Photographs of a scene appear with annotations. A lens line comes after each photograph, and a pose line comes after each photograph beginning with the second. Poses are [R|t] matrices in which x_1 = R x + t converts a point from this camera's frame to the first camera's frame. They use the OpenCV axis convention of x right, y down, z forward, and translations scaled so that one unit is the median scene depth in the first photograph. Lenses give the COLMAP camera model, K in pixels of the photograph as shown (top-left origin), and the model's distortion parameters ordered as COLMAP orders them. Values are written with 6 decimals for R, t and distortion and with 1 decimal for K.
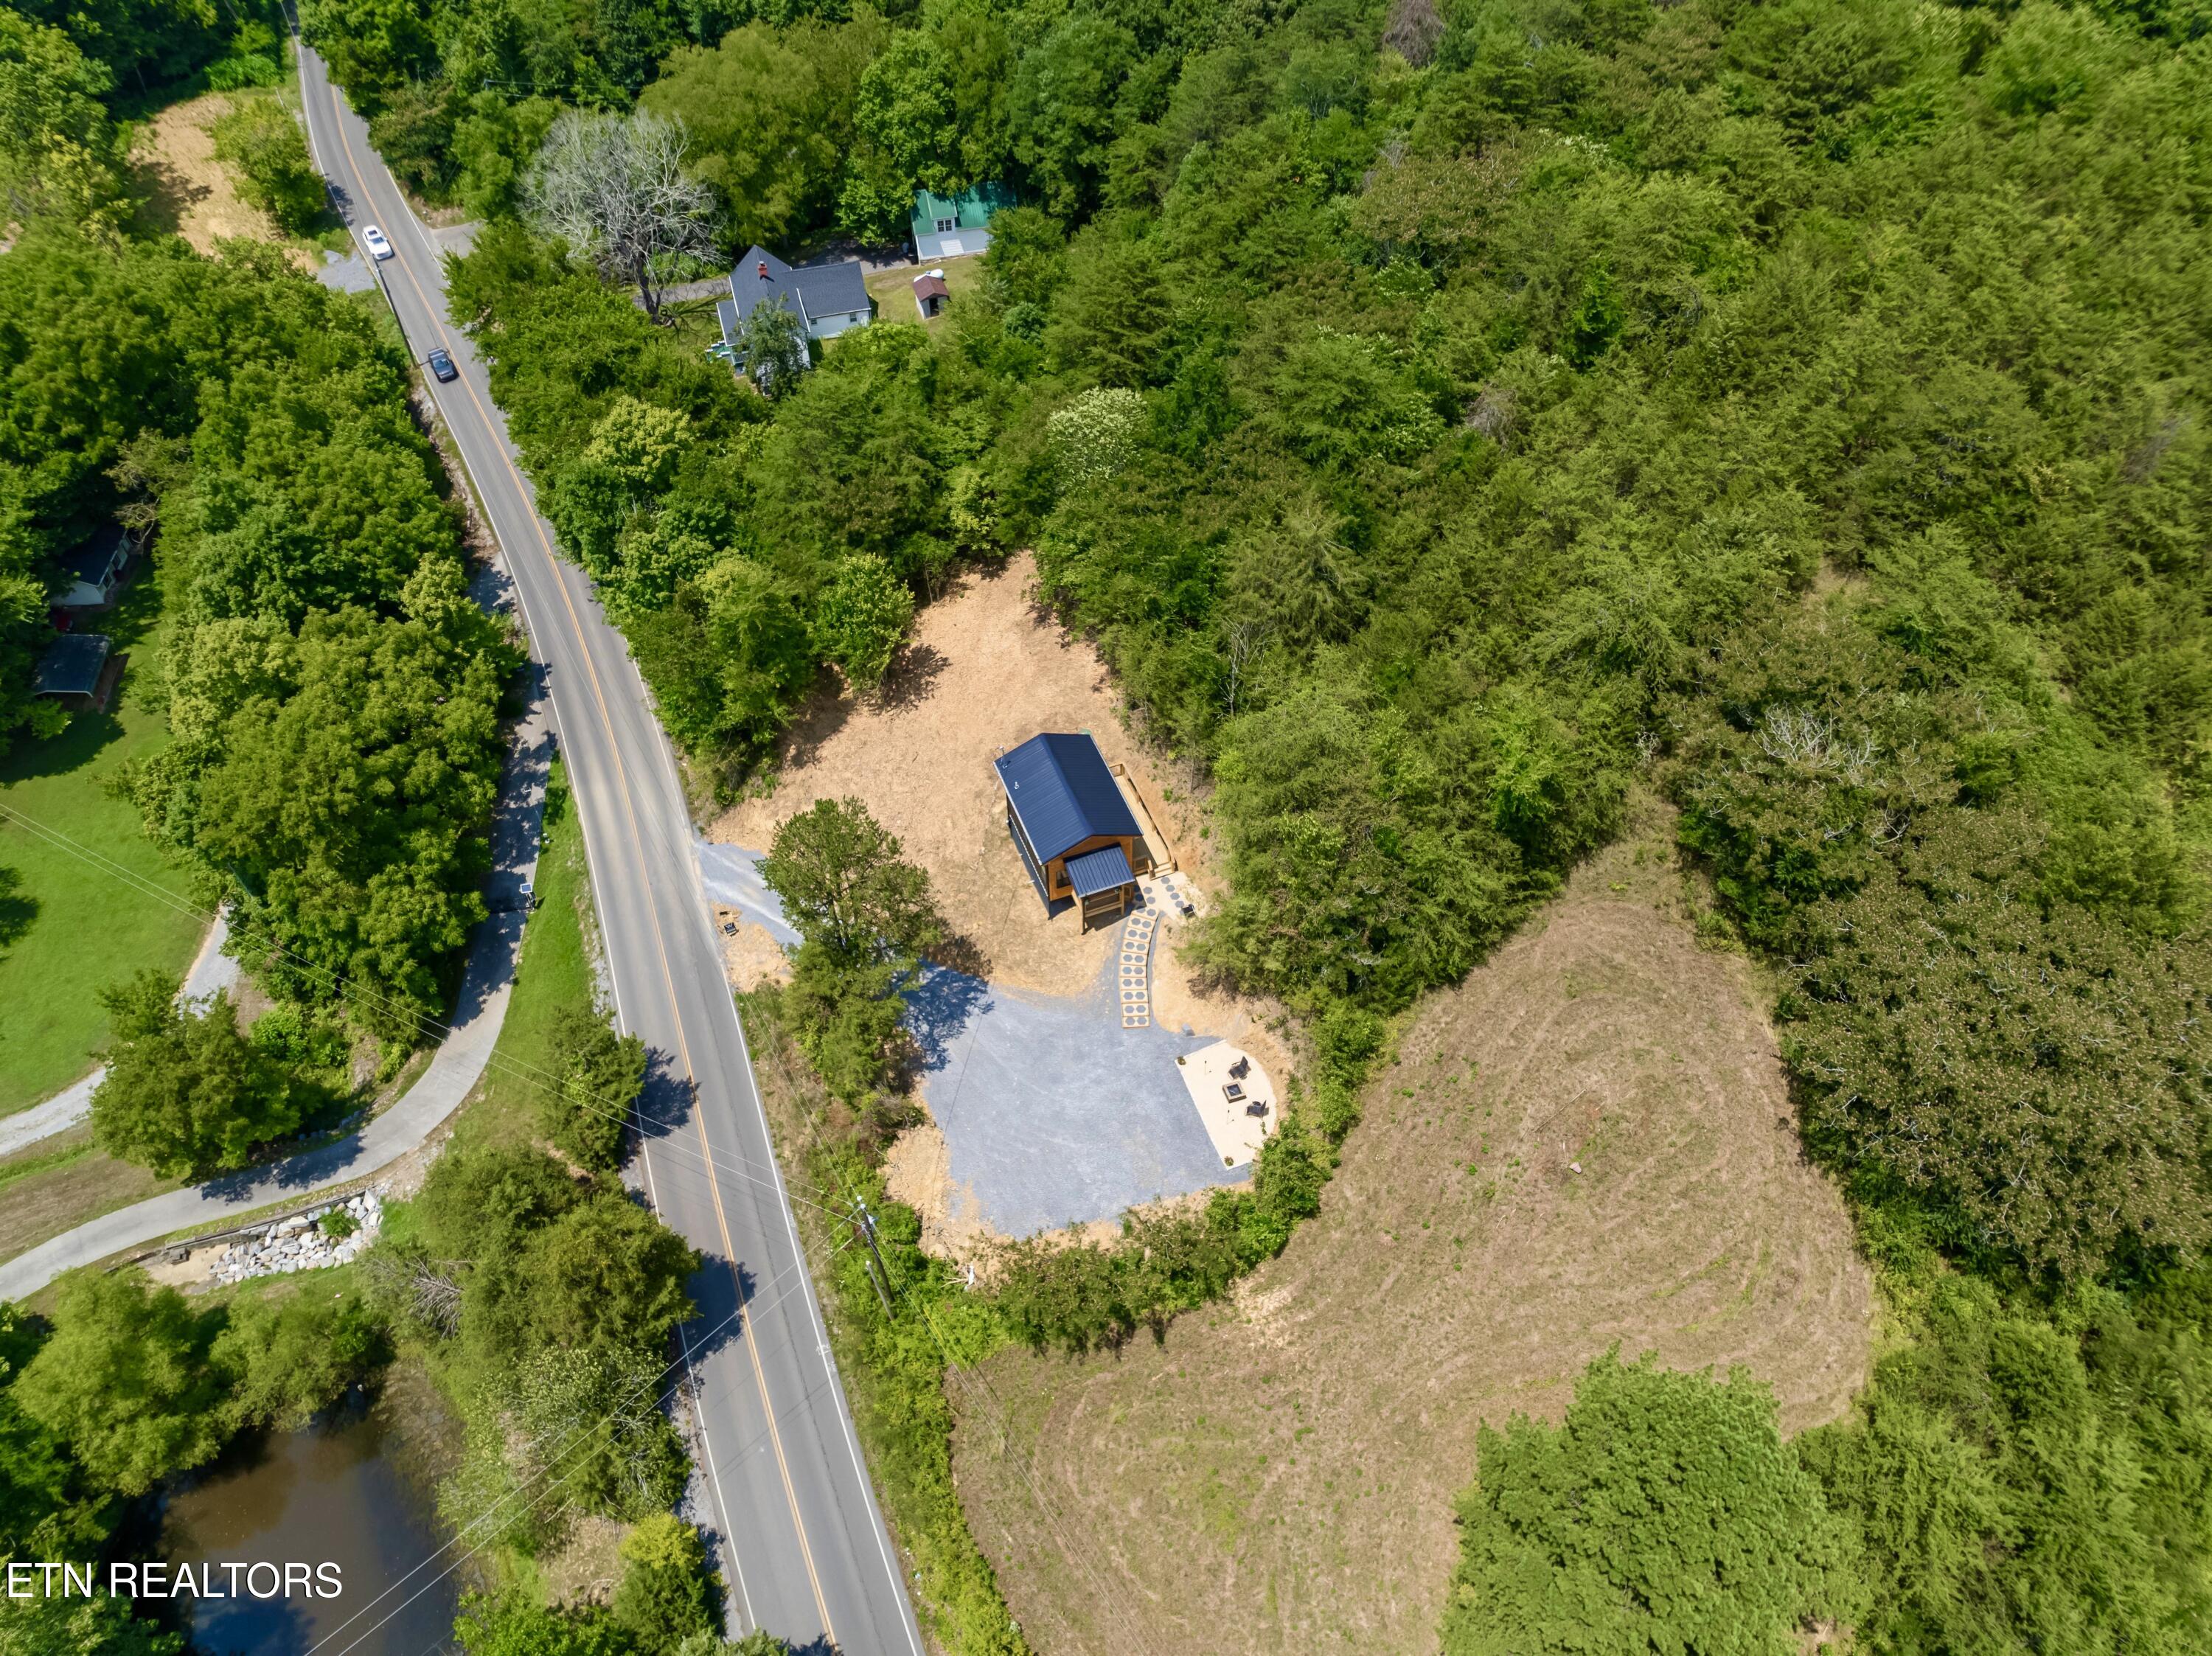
lens RADIAL K [[1539.3, 0, 1106.0], [0, 1539.3, 828.0], [0, 0, 1]] dist [-0.022882, -0.000185]
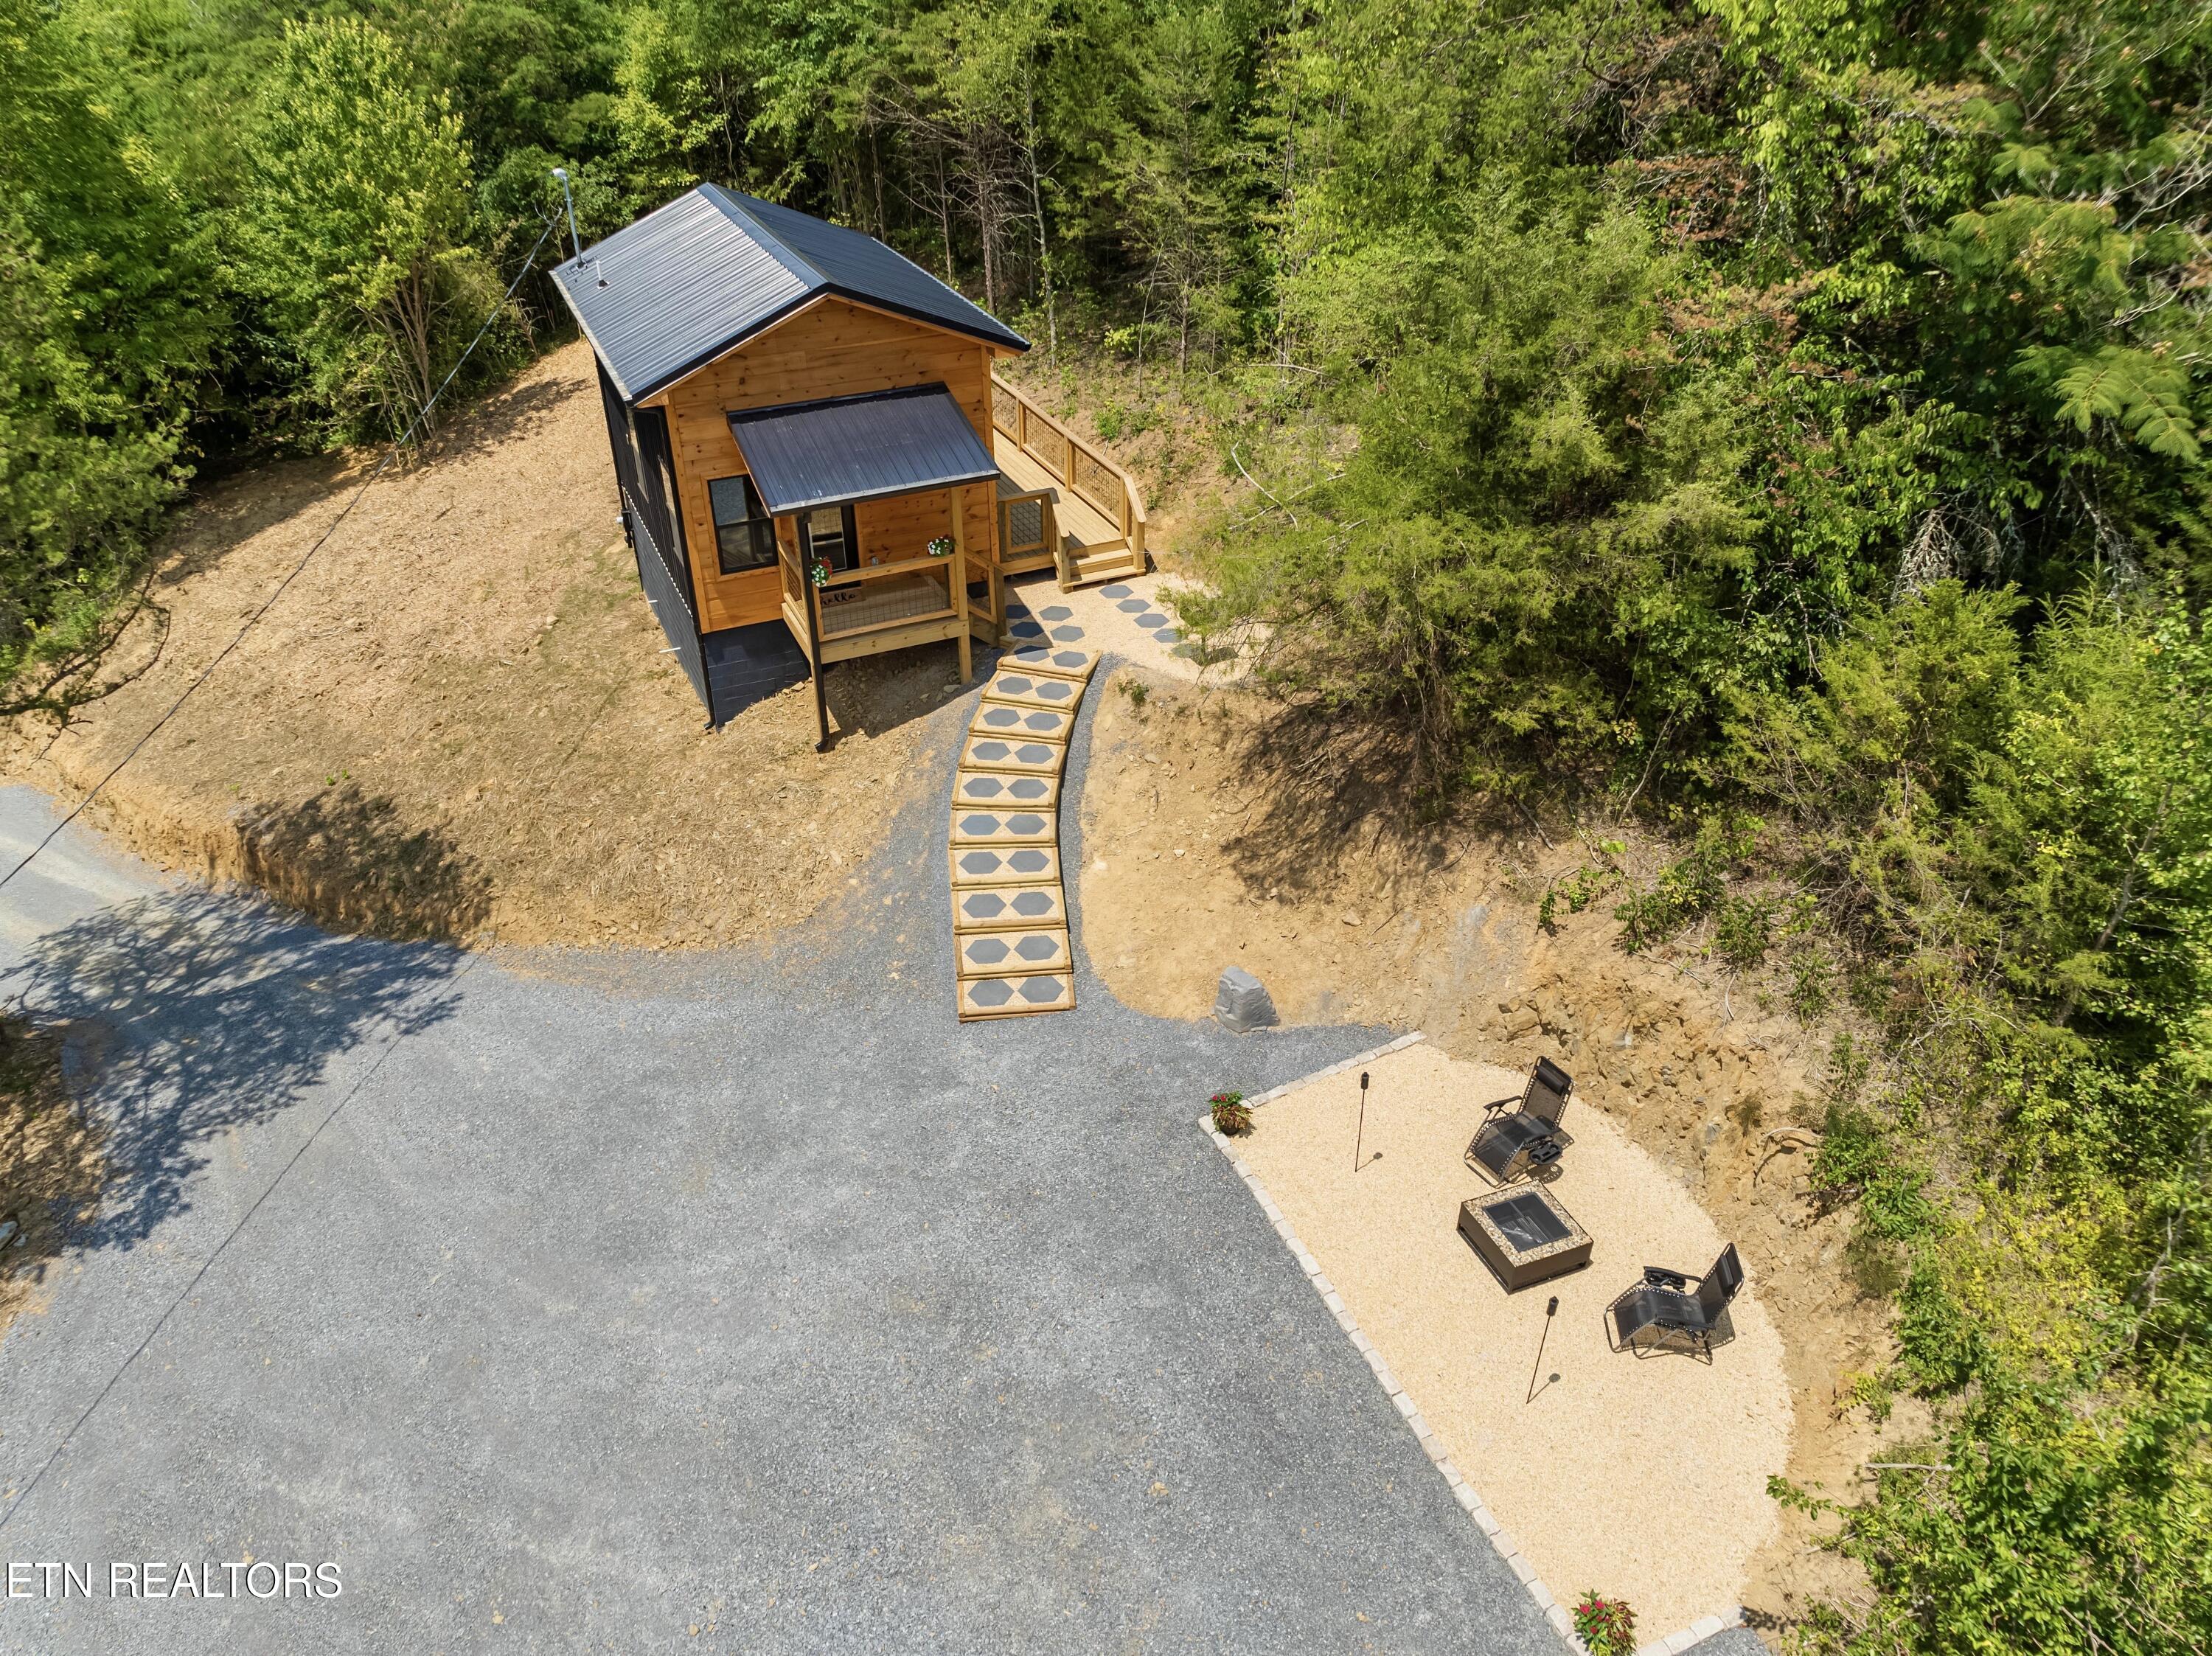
lens RADIAL K [[1539.3, 0, 1106.0], [0, 1539.3, 828.0], [0, 0, 1]] dist [-0.022882, -0.000185]
pose [[0.998391, -0.025434, 0.050677, 0.021985], [0.038546, 0.959919, -0.277616, 0.166302], [-0.041585, 0.279123, 0.959355, 0.769839]]
